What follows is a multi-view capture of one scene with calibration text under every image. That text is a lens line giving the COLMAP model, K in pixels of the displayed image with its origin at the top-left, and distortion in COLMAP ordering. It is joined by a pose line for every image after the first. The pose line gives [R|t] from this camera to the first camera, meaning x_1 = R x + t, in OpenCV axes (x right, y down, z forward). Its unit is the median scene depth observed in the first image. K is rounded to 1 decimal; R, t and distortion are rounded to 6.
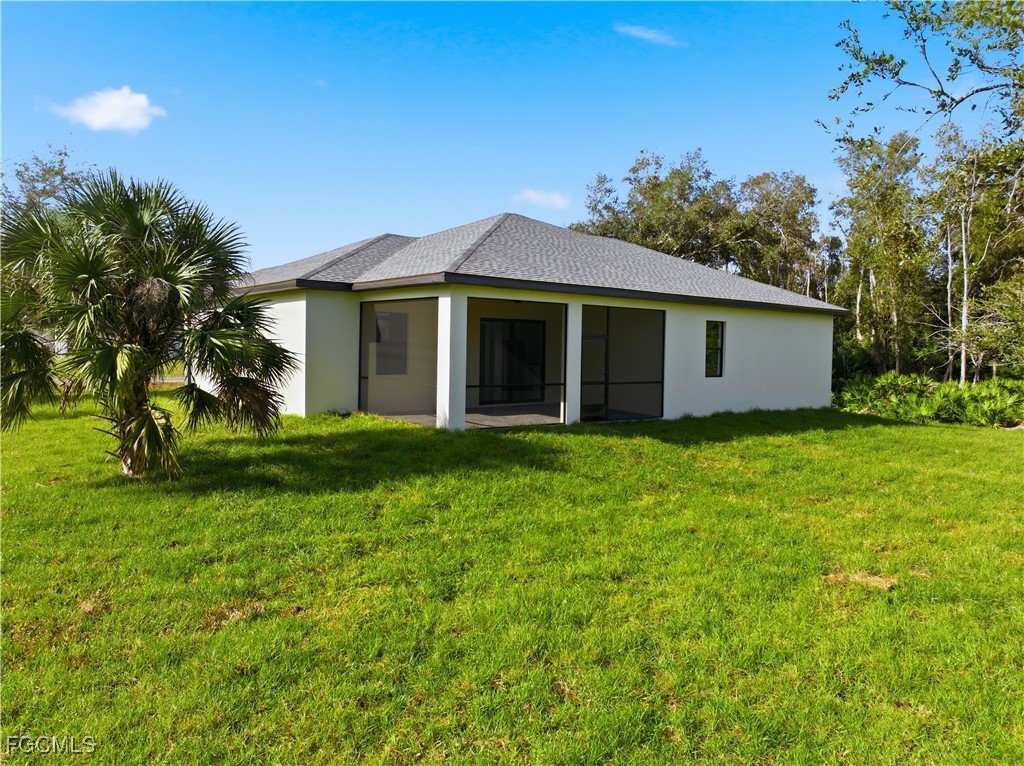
lens RADIAL K [[720.6, 0, 513.2], [0, 720.6, 379.6], [0, 0, 1]] dist [-0.021413, -0.003234]
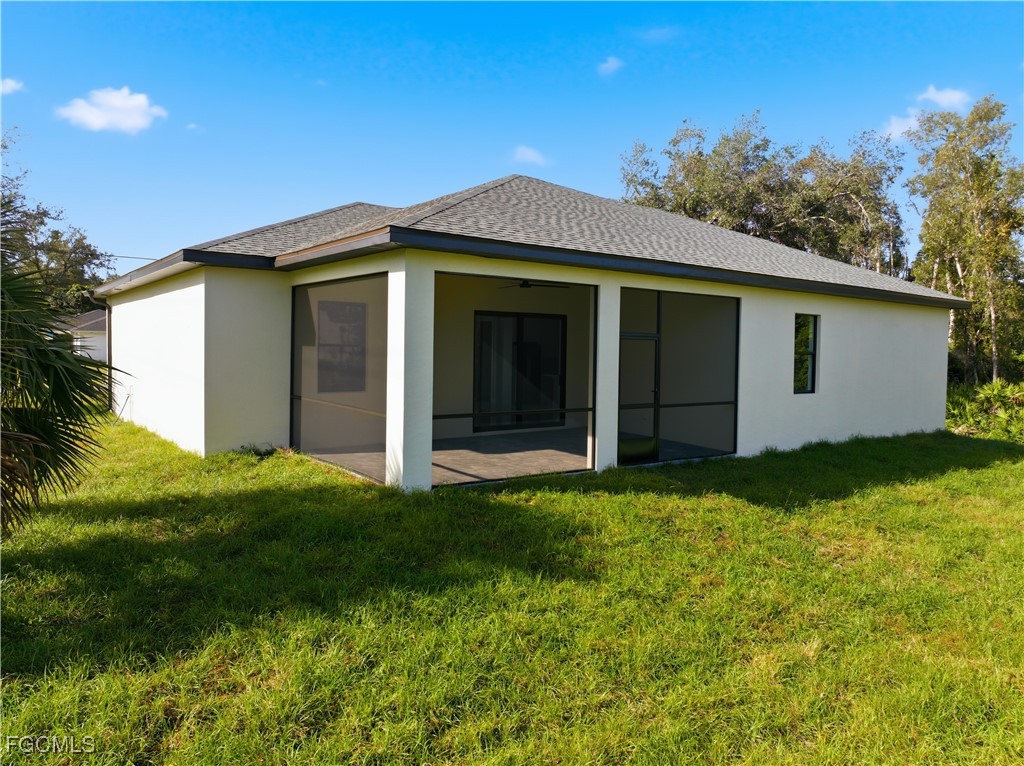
lens RADIAL K [[720.6, 0, 513.2], [0, 720.6, 379.6], [0, 0, 1]] dist [-0.021413, -0.003234]
pose [[0.999361, -0.000458, -0.035746, 0.020925], [0.000357, 0.999996, -0.002836, -0.017618], [0.035747, 0.002822, 0.999357, 0.329353]]
